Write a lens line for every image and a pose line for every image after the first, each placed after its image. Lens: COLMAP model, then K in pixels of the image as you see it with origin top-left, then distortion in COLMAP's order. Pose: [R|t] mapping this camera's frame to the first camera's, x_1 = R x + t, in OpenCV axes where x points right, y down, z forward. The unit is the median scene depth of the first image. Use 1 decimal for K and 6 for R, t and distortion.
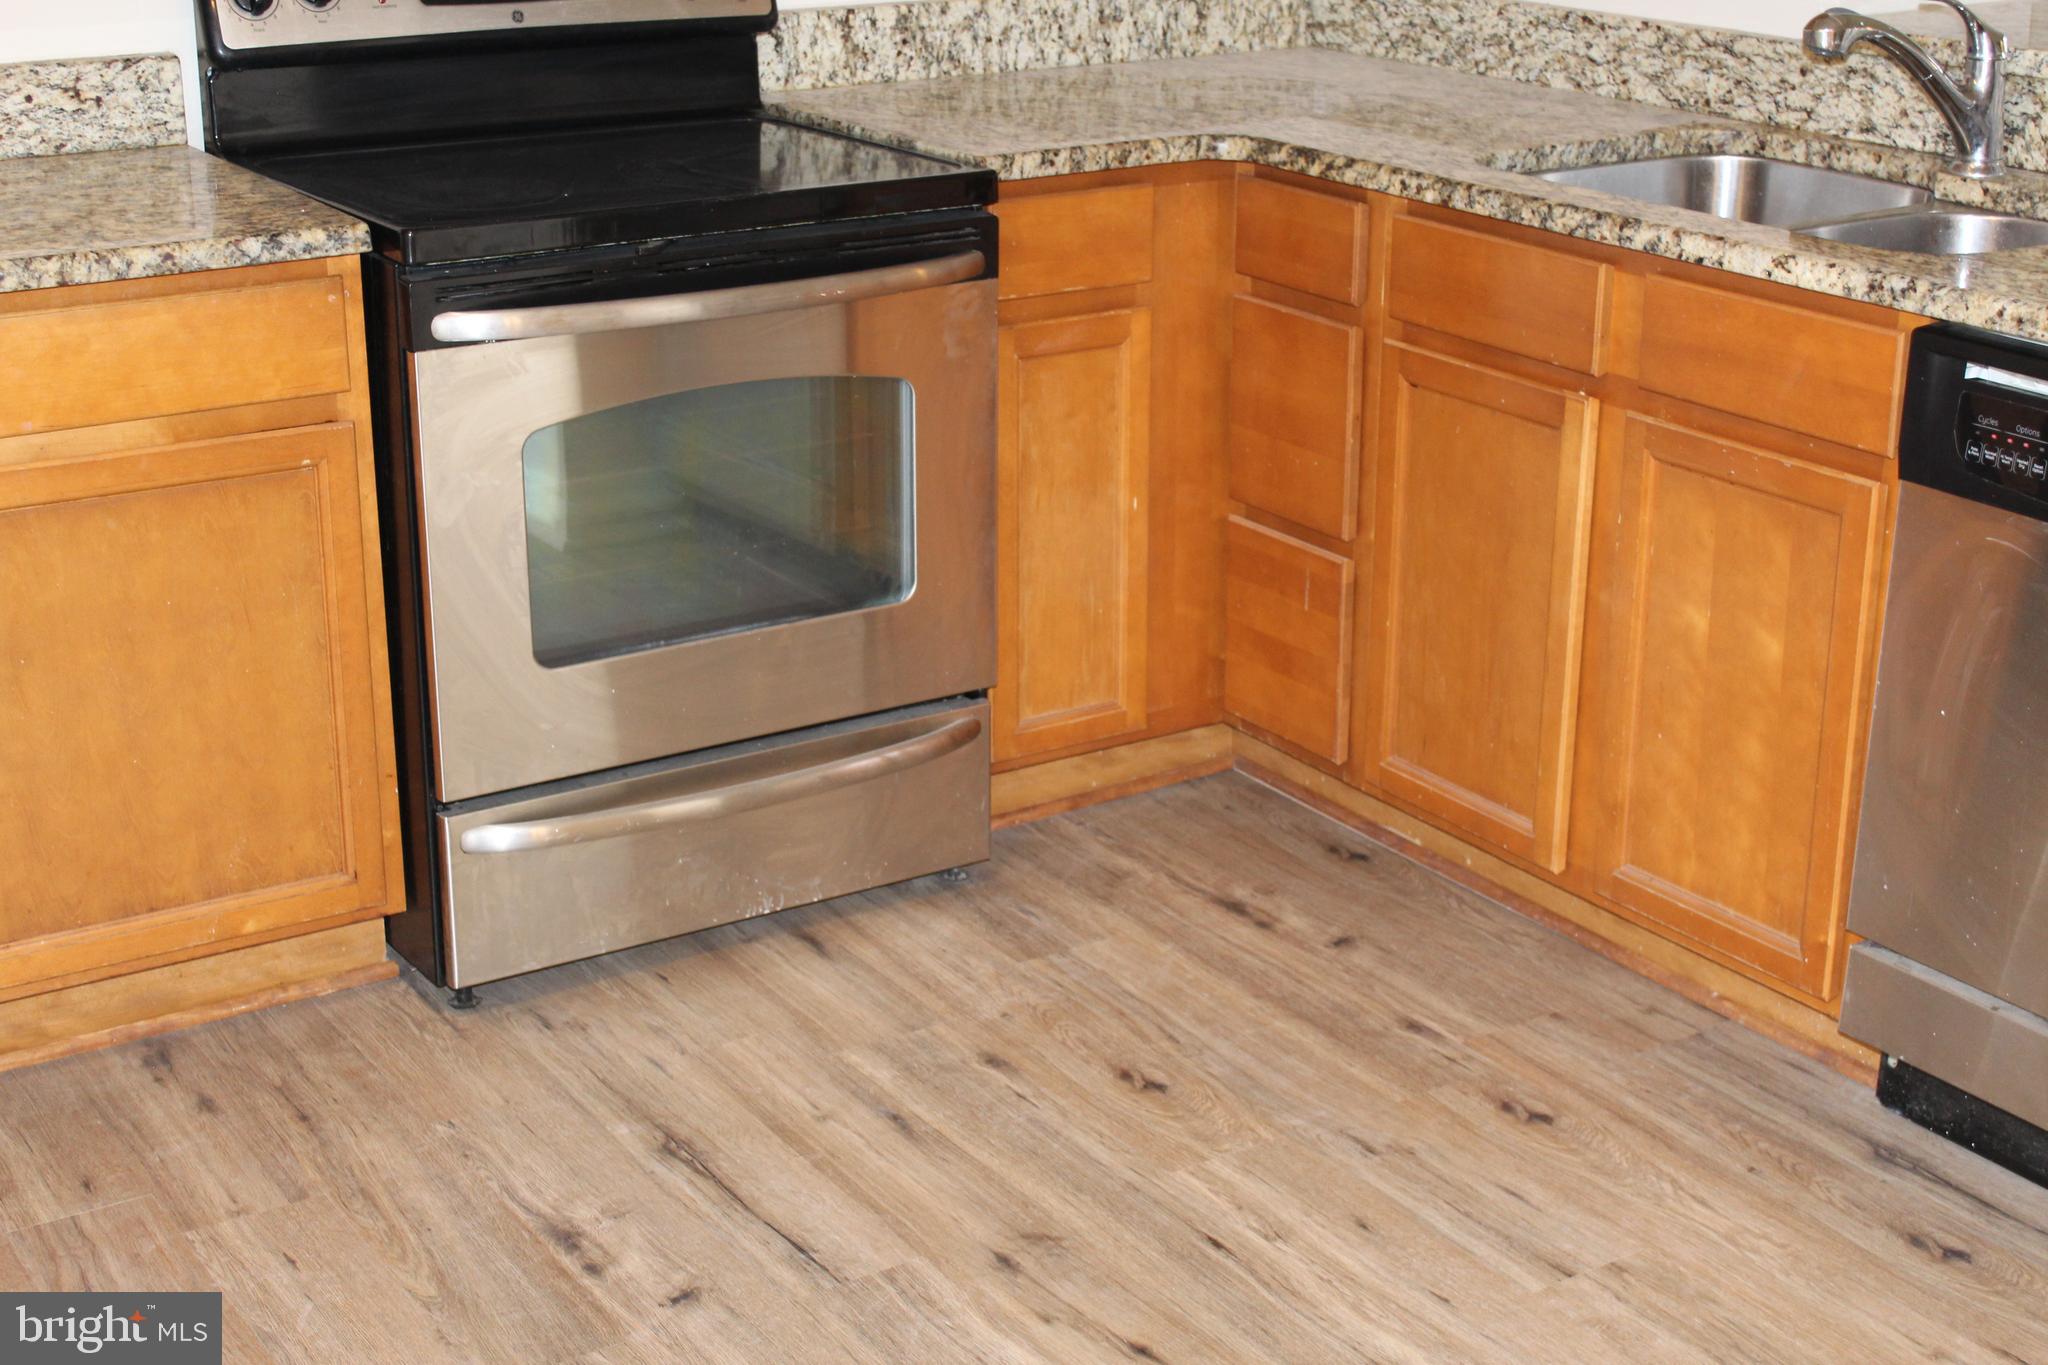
lens RADIAL K [[2946.8, 0, 1015.2], [0, 2946.8, 705.5], [0, 0, 1]] dist [-0.030056, 0.000000]
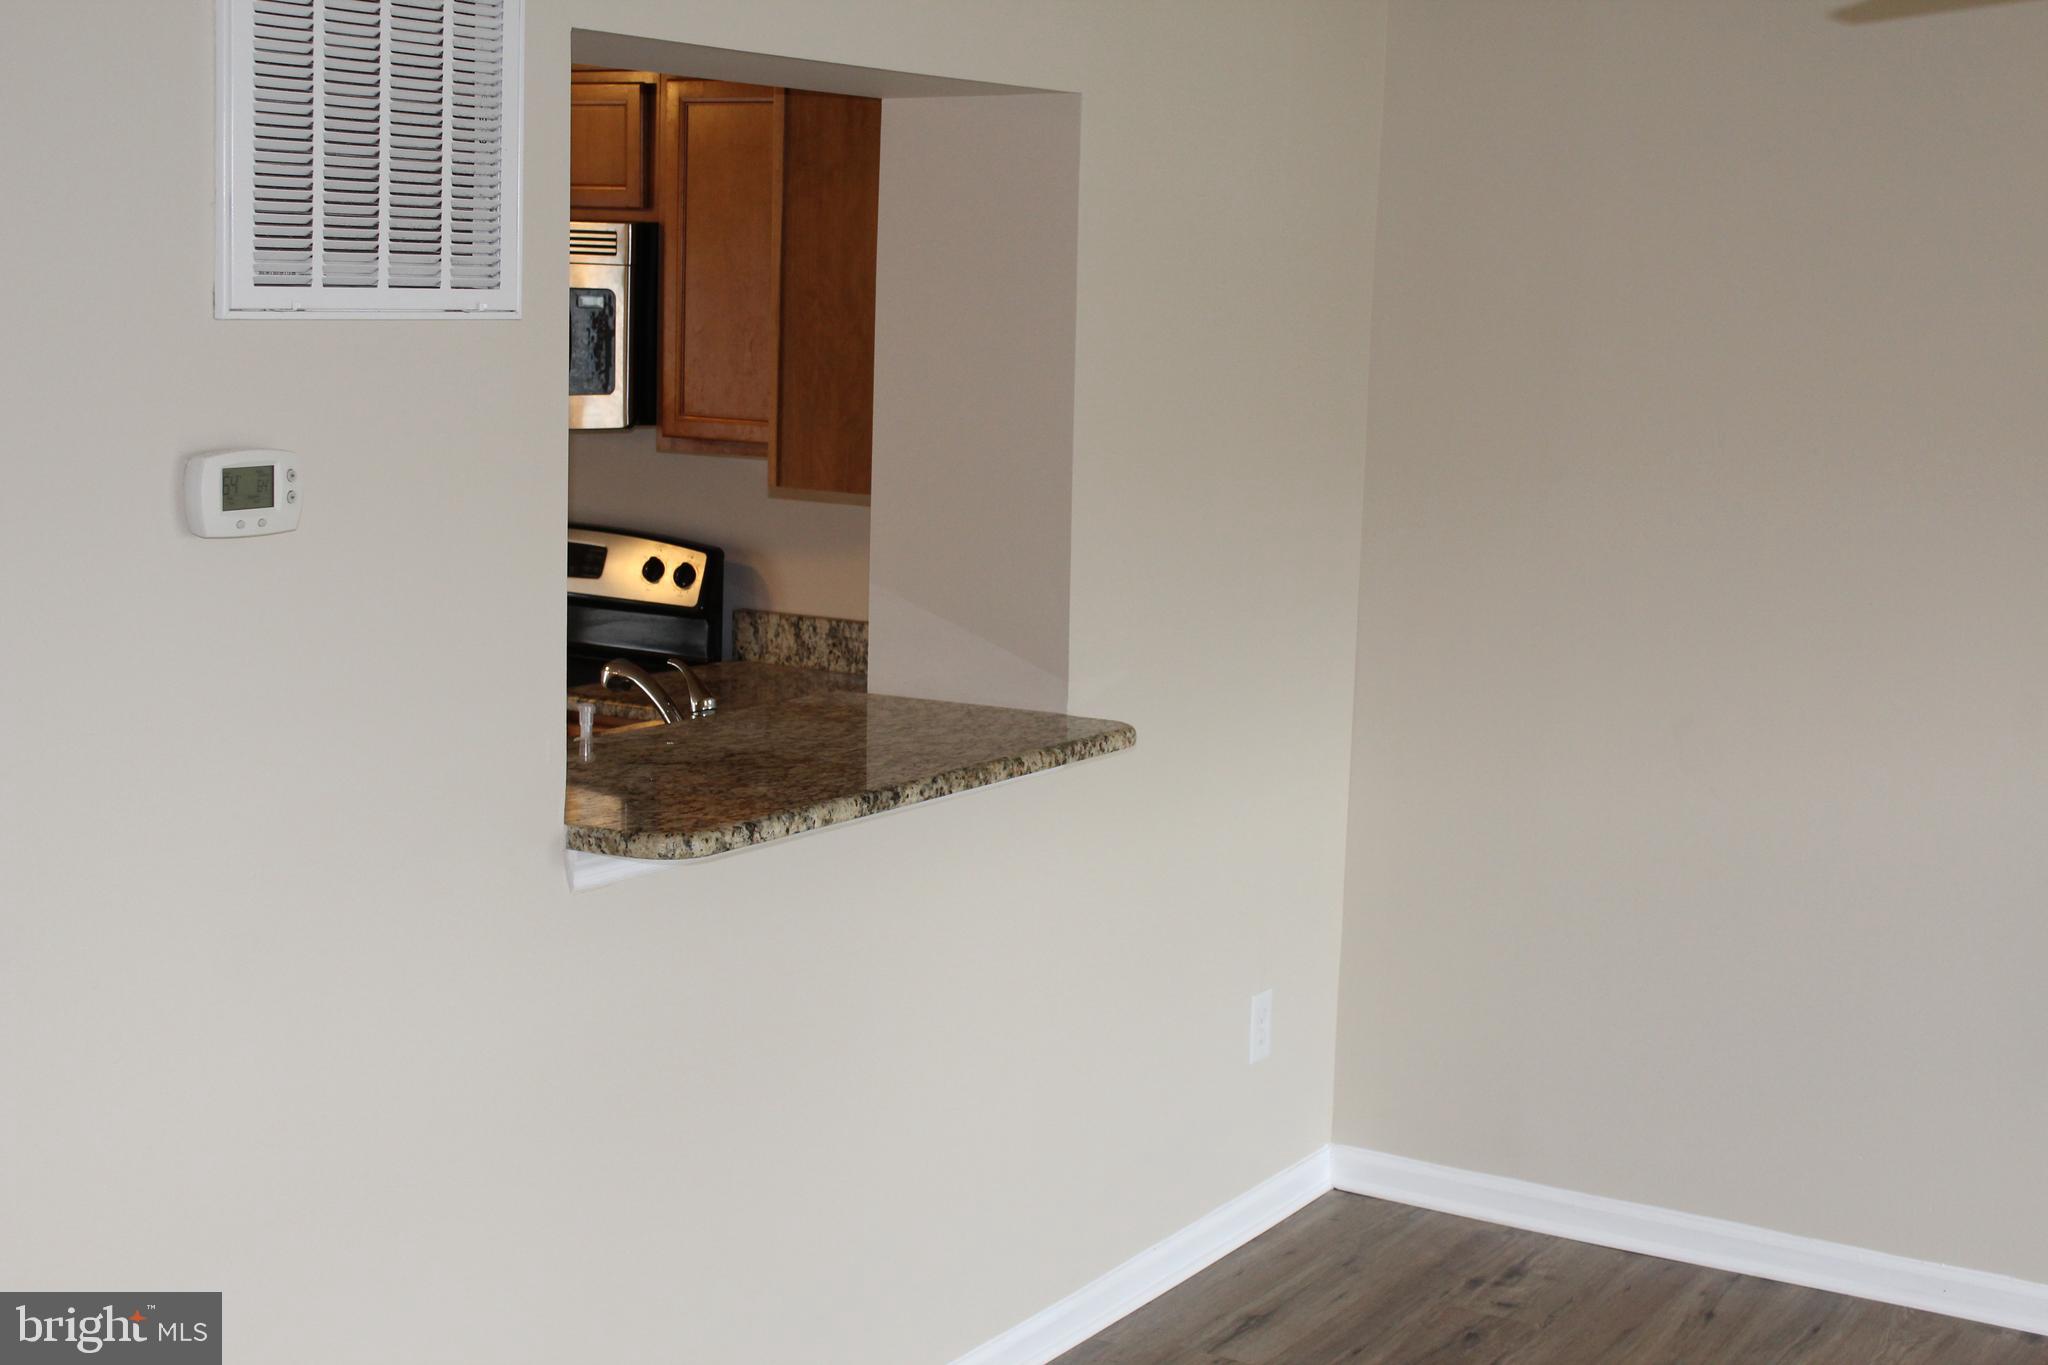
lens RADIAL K [[2946.8, 0, 1027.5], [0, 2946.8, 675.3], [0, 0, 1]] dist [-0.030056, 0.000000]
pose [[0.438635, 0.134462, -0.888549, 1.519155], [-0.329121, 0.944084, -0.019605, -0.247127], [0.836229, 0.301040, 0.458363, 0.472705]]
